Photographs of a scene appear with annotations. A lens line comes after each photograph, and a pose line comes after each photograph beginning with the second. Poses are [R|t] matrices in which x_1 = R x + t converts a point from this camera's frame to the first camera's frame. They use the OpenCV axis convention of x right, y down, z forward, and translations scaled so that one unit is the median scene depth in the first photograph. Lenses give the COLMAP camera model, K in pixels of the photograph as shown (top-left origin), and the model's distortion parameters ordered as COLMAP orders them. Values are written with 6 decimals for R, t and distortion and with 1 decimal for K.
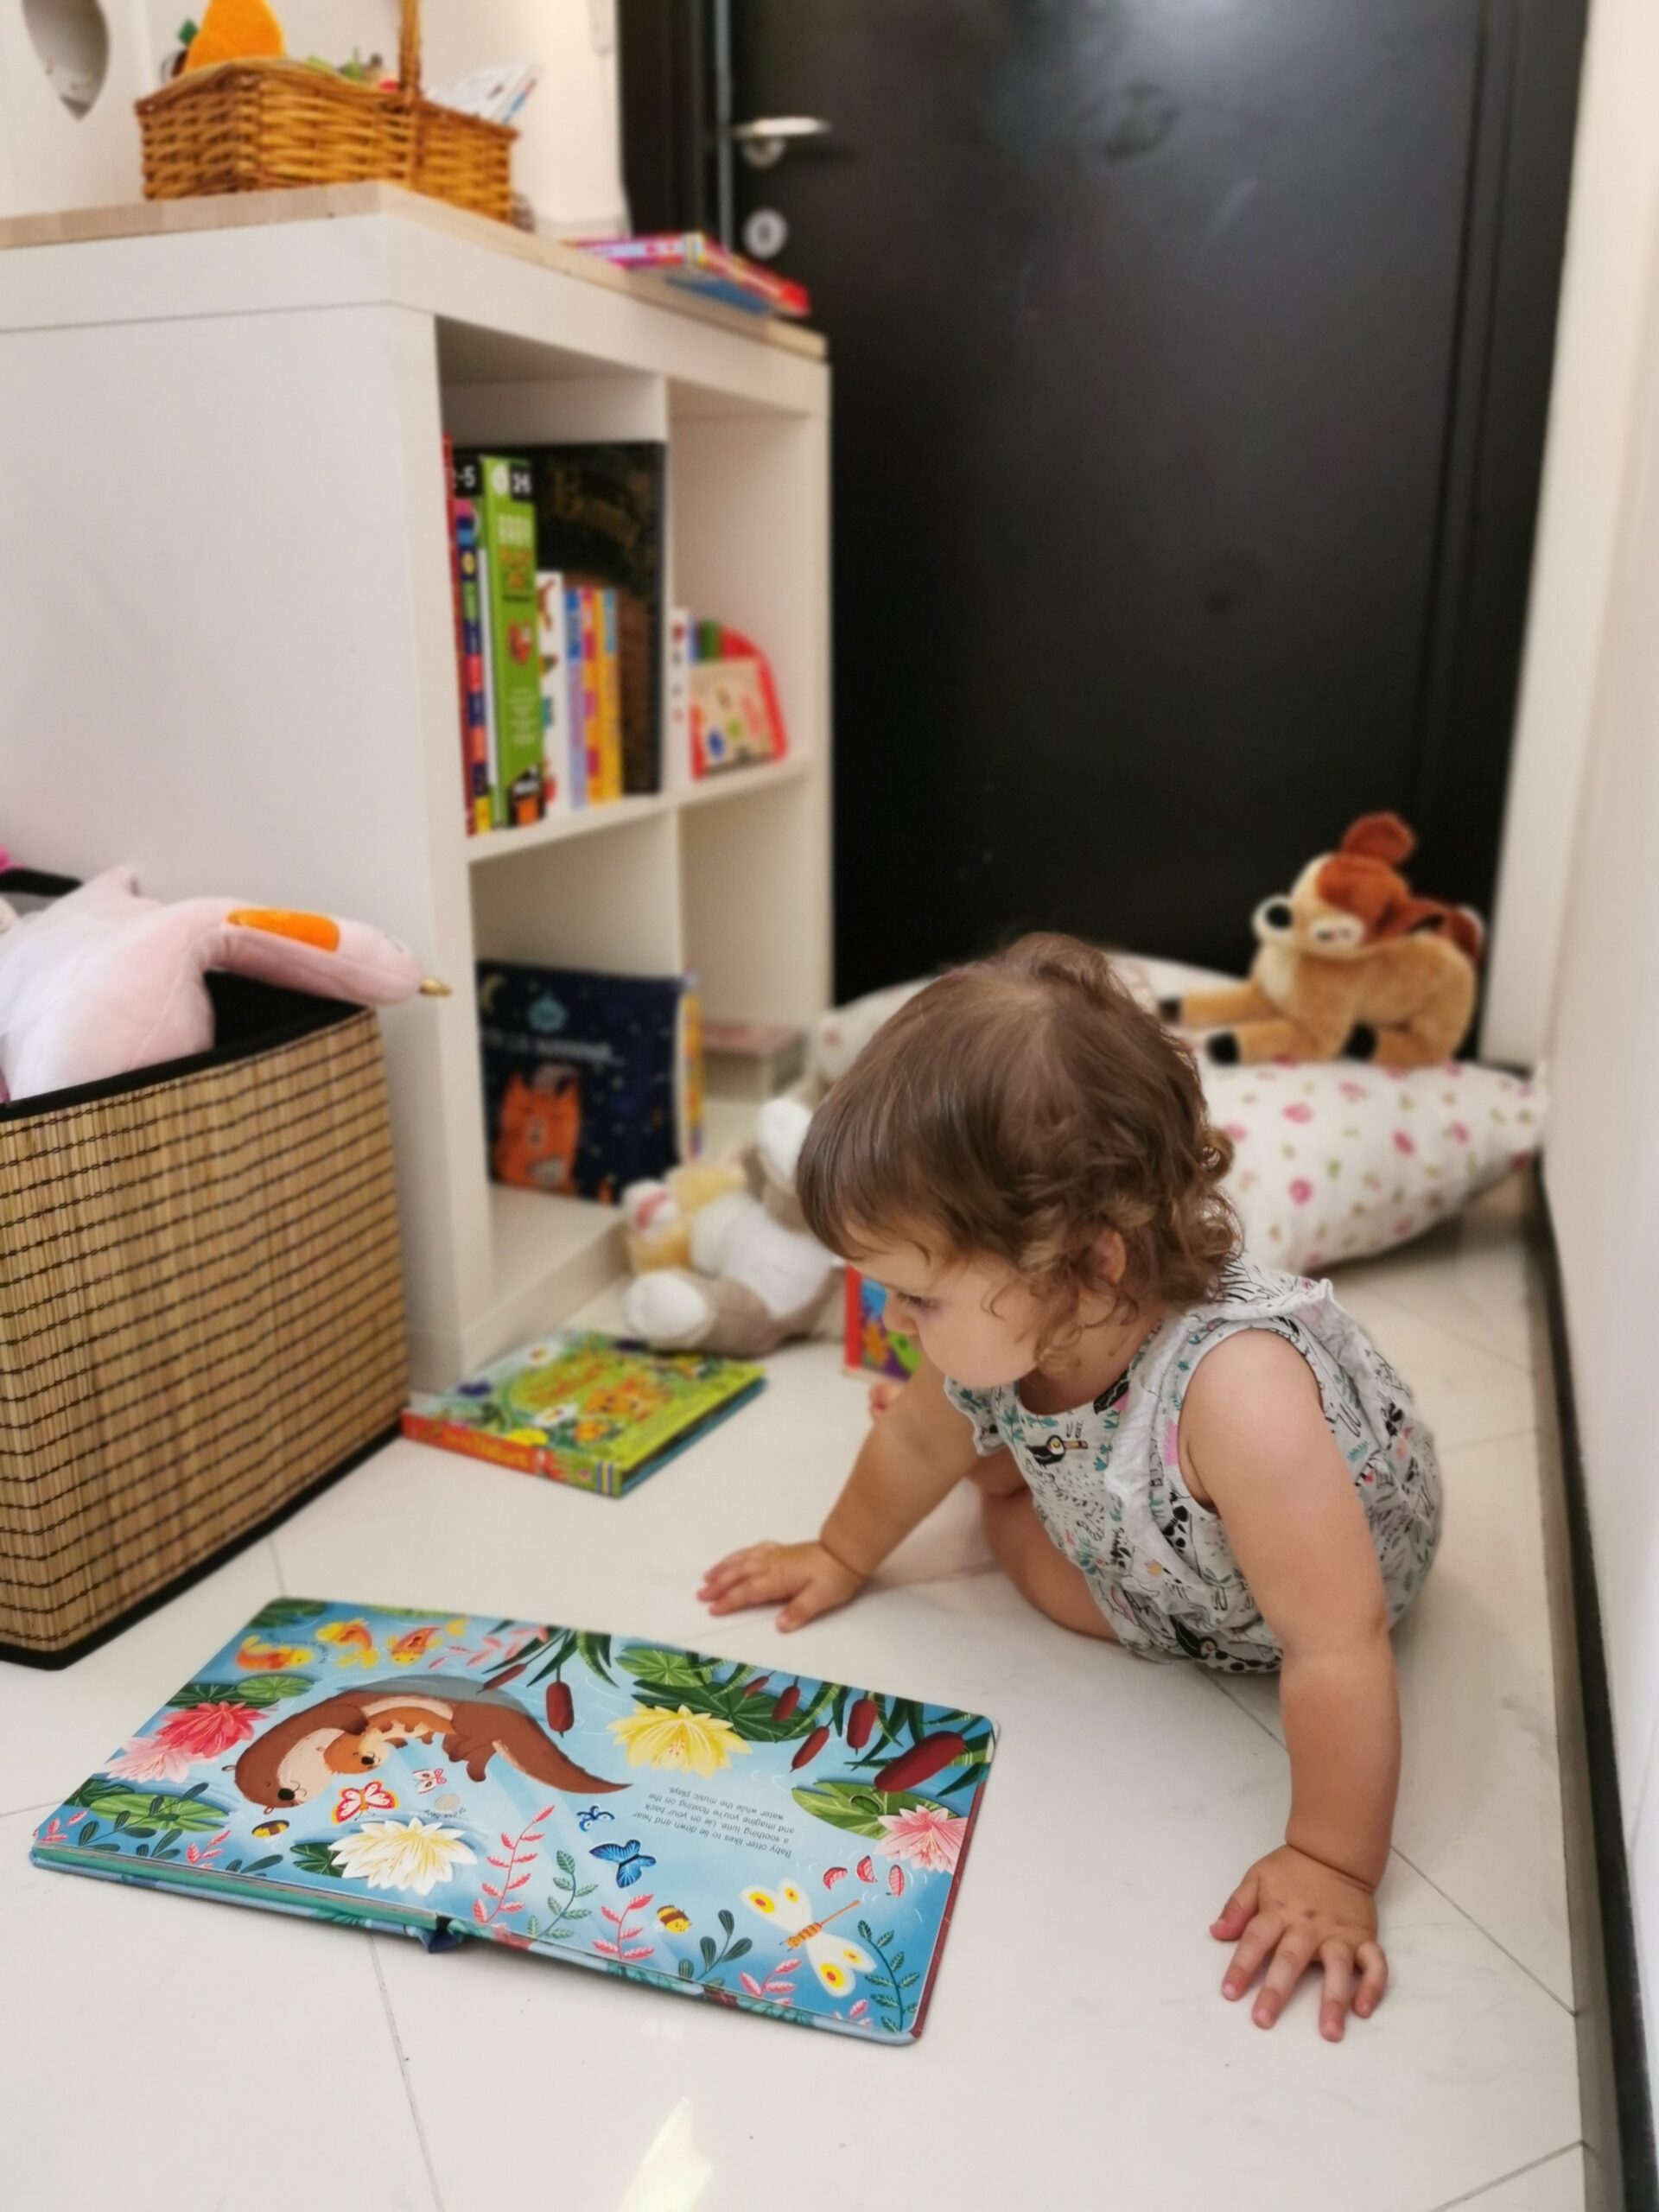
lens RADIAL K [[1735.4, 0, 829.5], [0, 1735.4, 1106.0], [0, 0, 1]] dist [-0.057308, 0.132343]
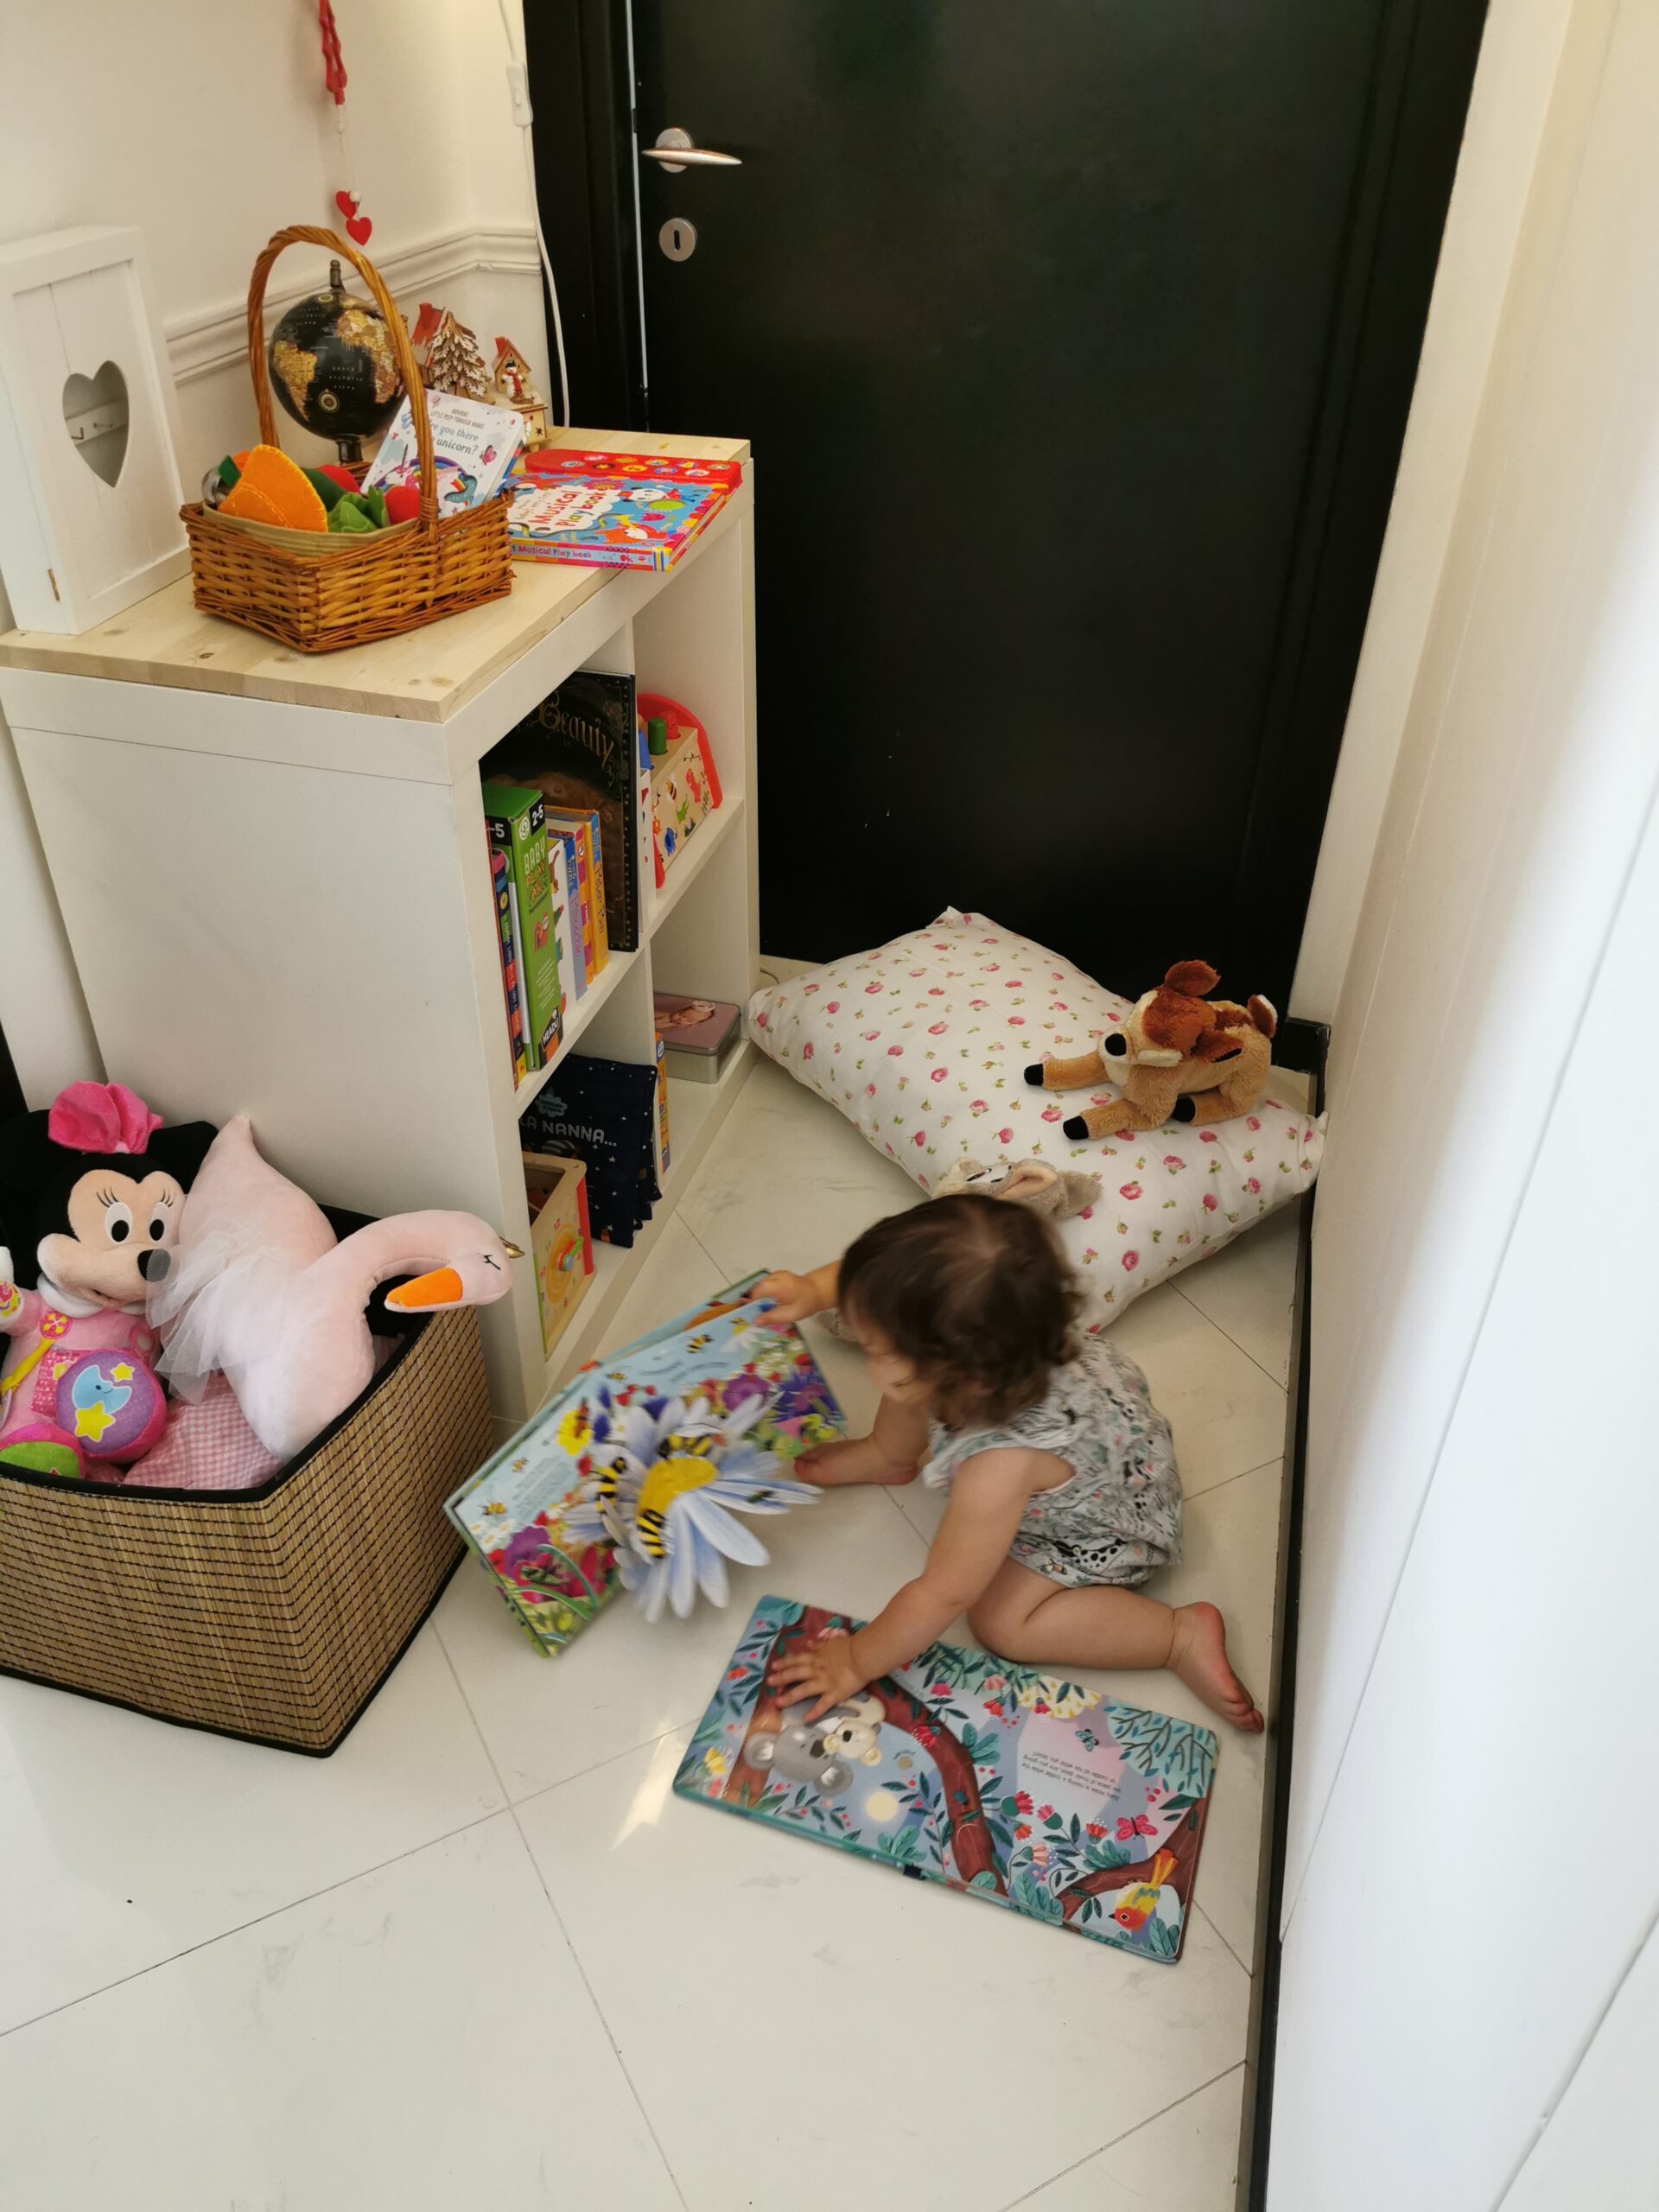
lens RADIAL K [[1701.7, 0, 783.7], [0, 1701.7, 1113.1], [0, 0, 1]] dist [0.076473, 0.001264]
pose [[0.997519, -0.035185, 0.060973, -0.077170], [0.011471, 0.935799, 0.352348, -0.527623], [-0.069456, -0.350774, 0.933881, -0.195127]]
